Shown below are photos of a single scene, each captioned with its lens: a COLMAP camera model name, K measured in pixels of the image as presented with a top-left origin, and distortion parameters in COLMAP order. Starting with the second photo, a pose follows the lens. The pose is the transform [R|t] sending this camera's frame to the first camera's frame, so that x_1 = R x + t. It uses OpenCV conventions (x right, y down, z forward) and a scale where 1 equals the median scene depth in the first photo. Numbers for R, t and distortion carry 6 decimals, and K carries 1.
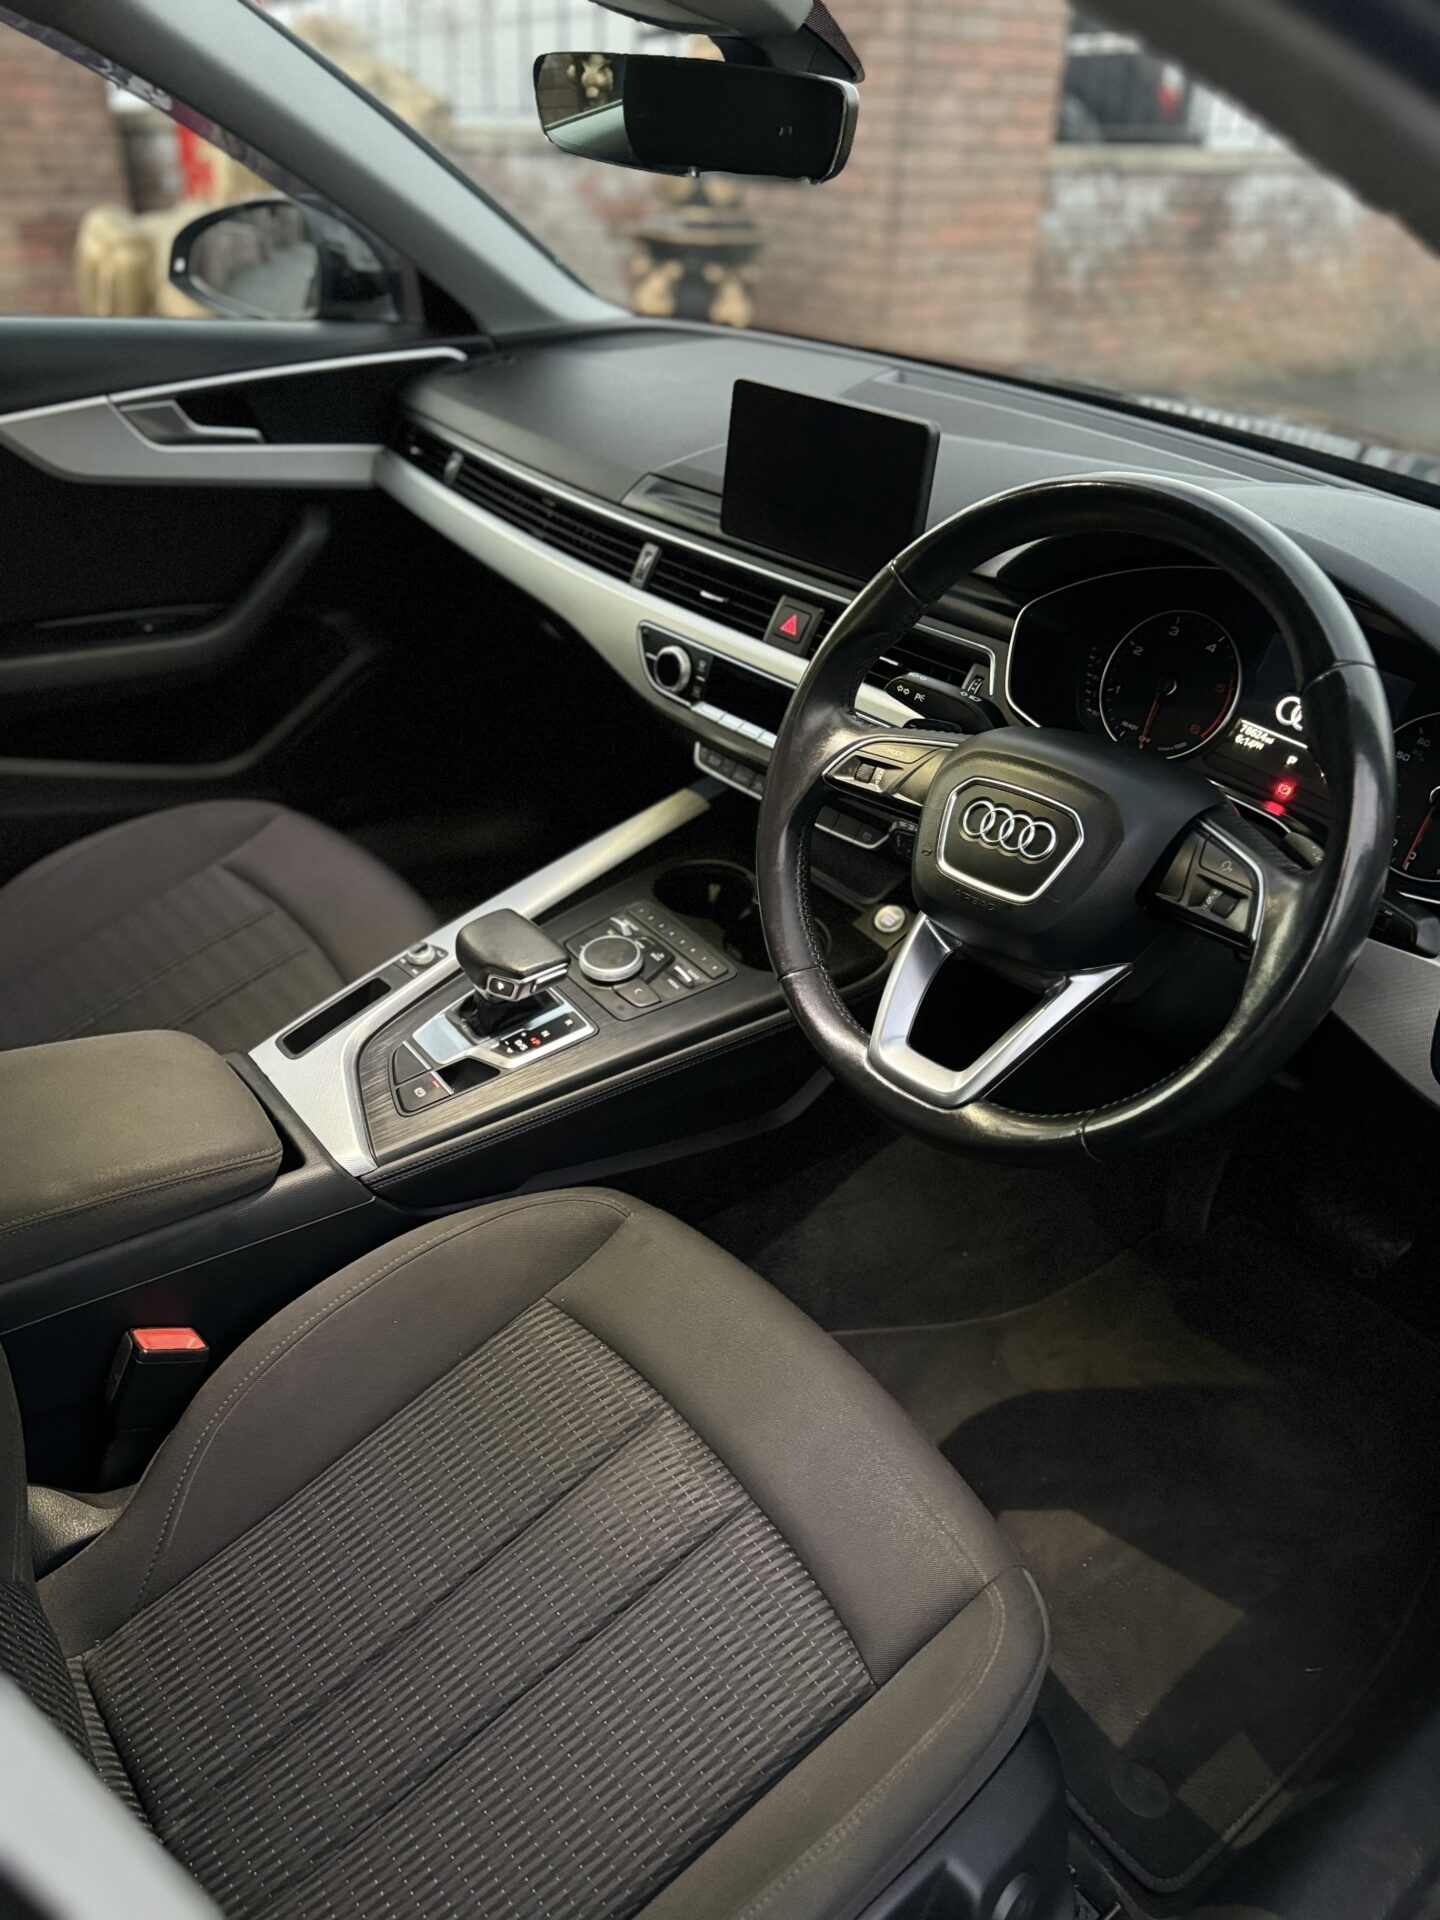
lens RADIAL K [[1413.3, 0, 720.0], [0, 1413.3, 960.0], [0, 0, 1]] dist [0.116363, -0.203157]
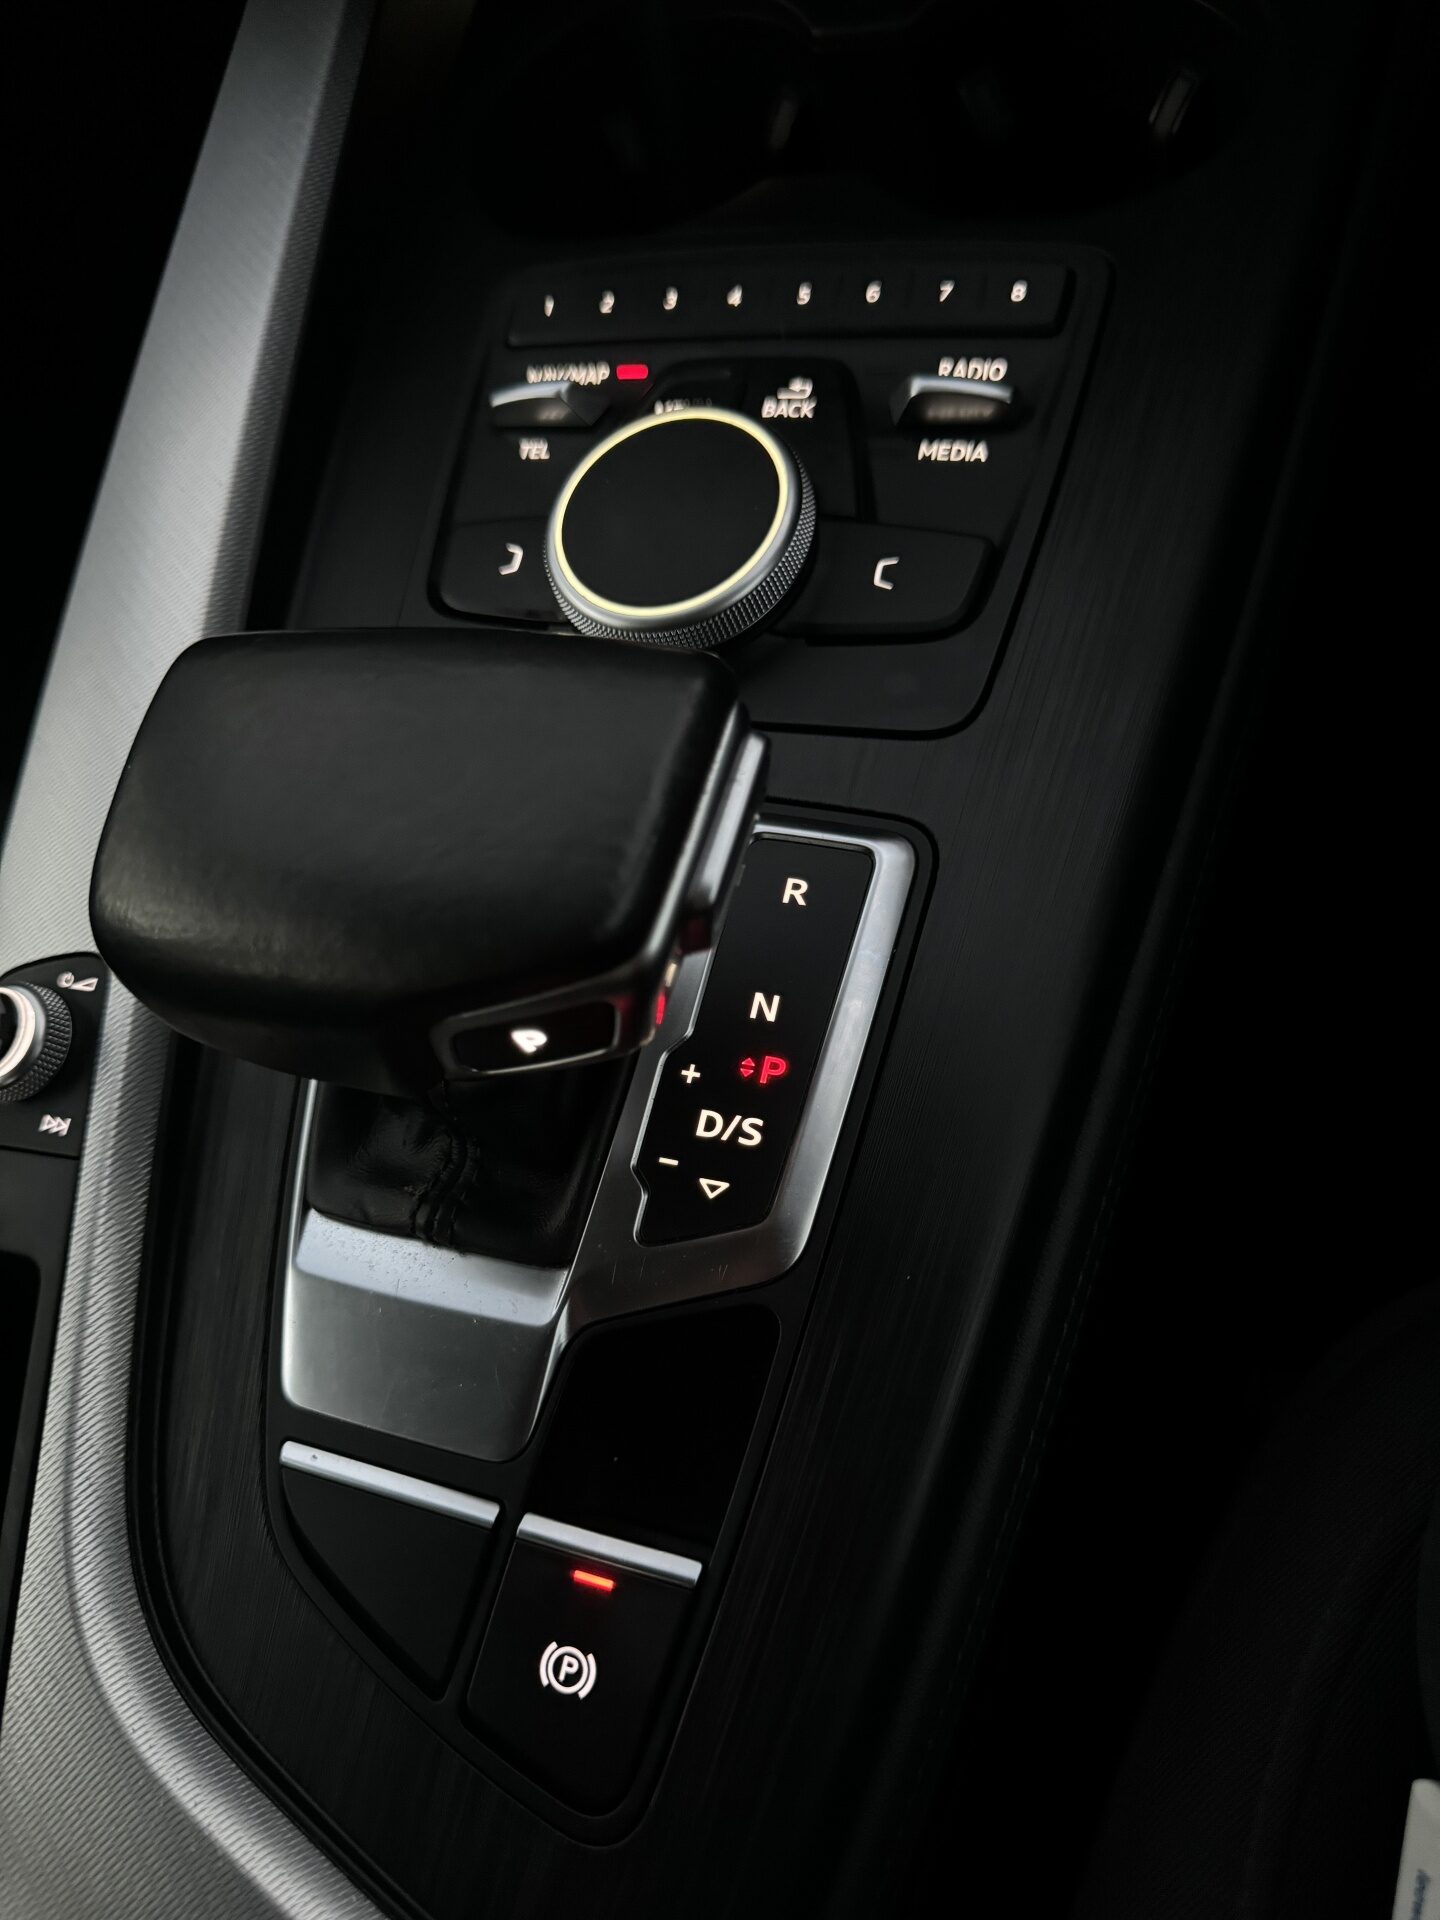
lens RADIAL K [[1513.0, 0, 720.0], [0, 1513.0, 960.0], [0, 0, 1]] dist [-0.038583, 0.006824]
pose [[0.765575, -0.641761, 0.045141, -0.139150], [0.568039, 0.707235, 0.420893, -0.055269], [-0.302038, -0.296583, 0.905987, 0.824832]]
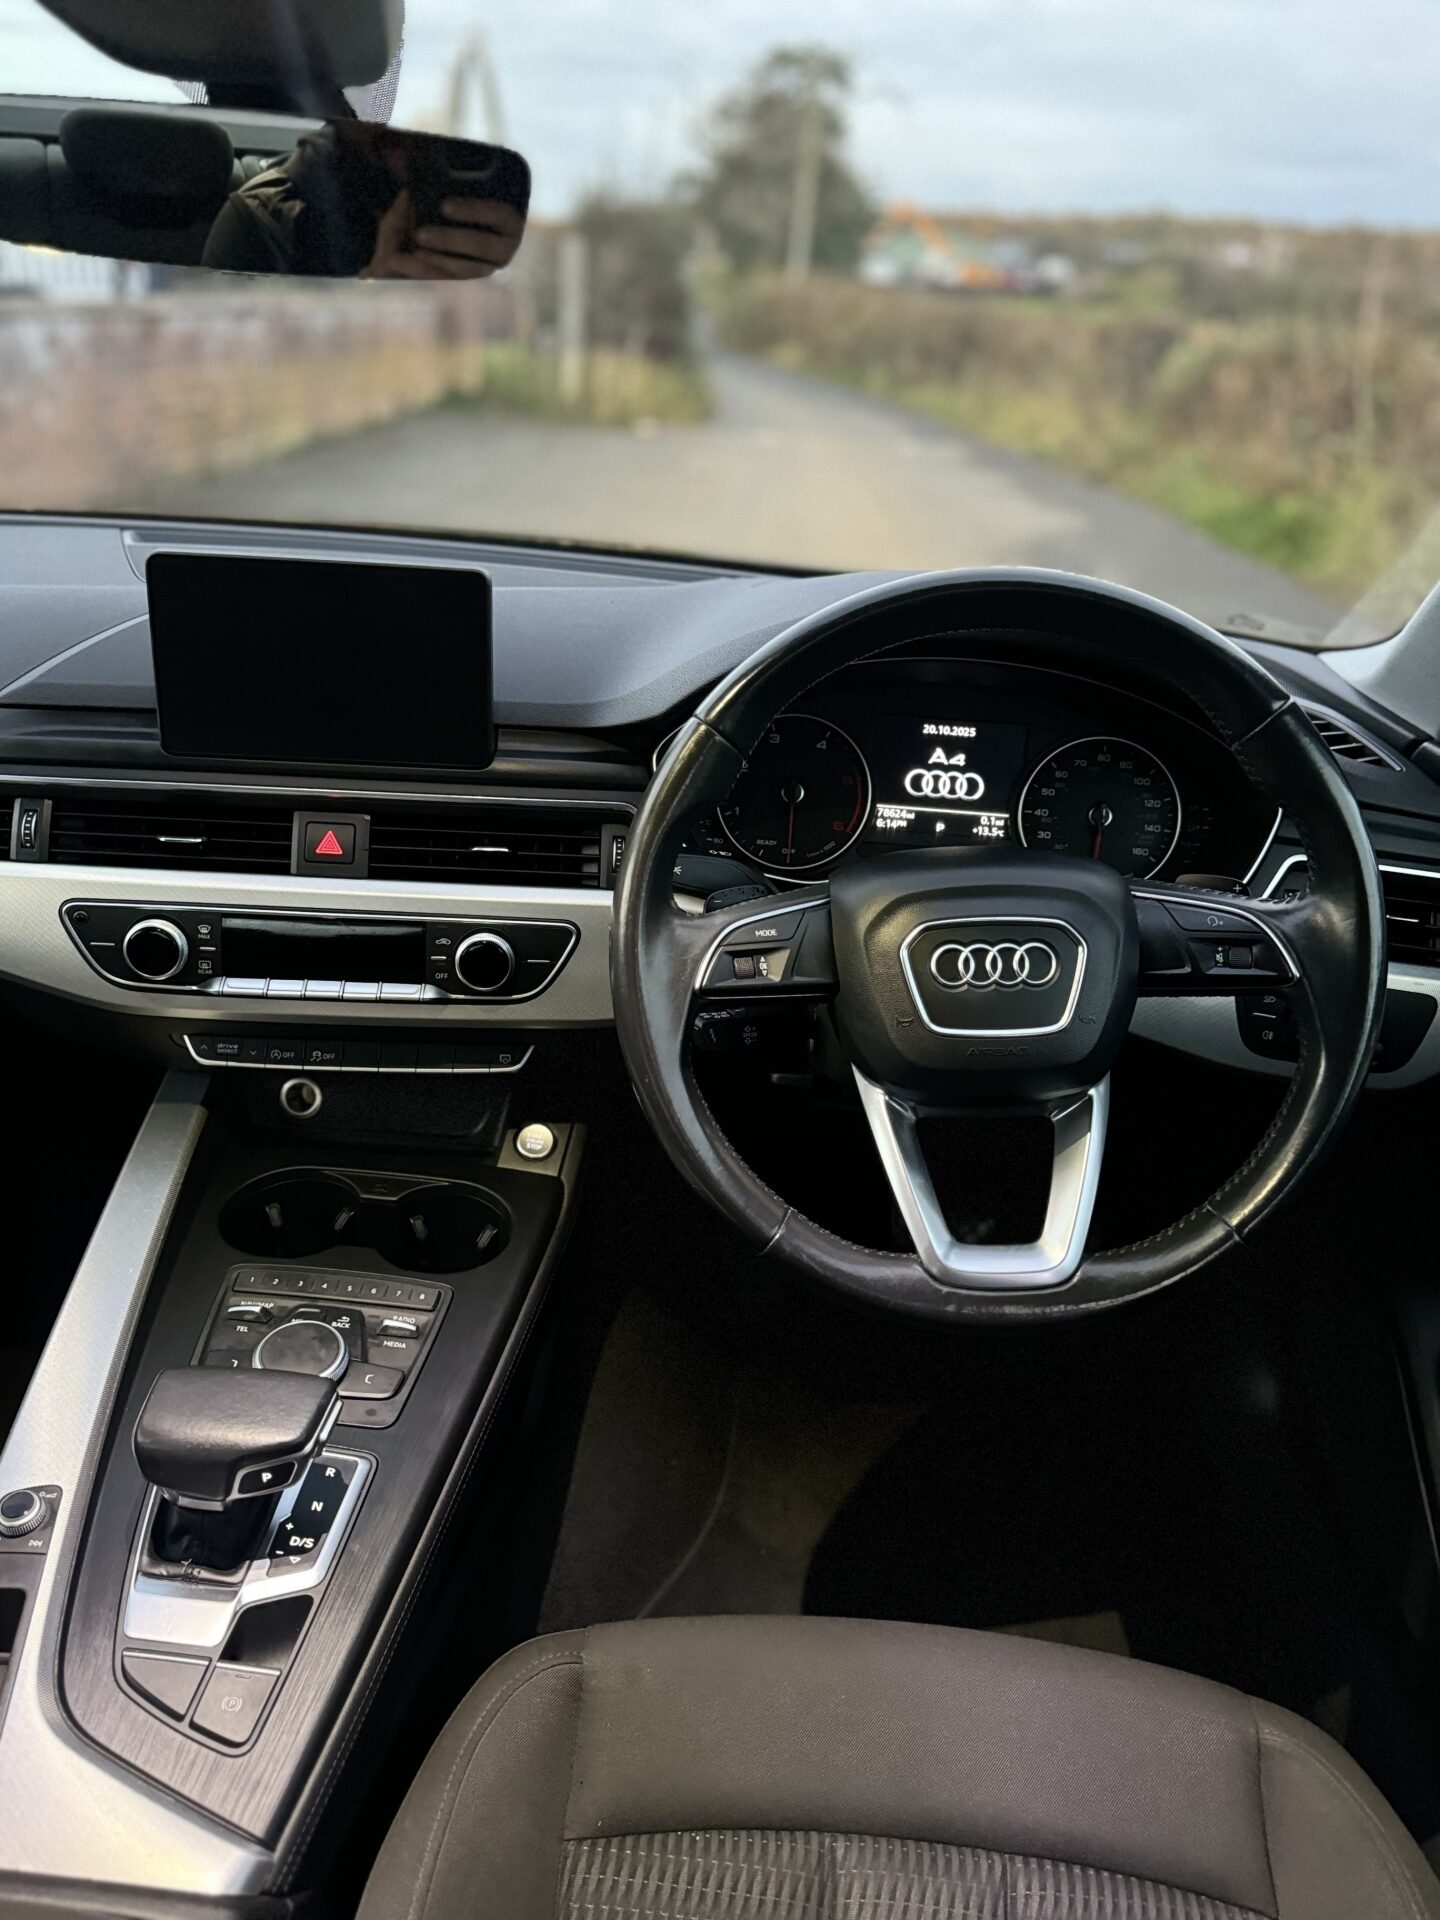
lens RADIAL K [[1413.3, 0, 720.0], [0, 1413.3, 960.0], [0, 0, 1]] dist [0.116363, -0.203157]
pose [[0.664978, -0.325314, 0.672290, -0.381115], [0.380087, 0.922273, 0.070324, -0.166176], [-0.642913, 0.208765, 0.736940, 0.338075]]
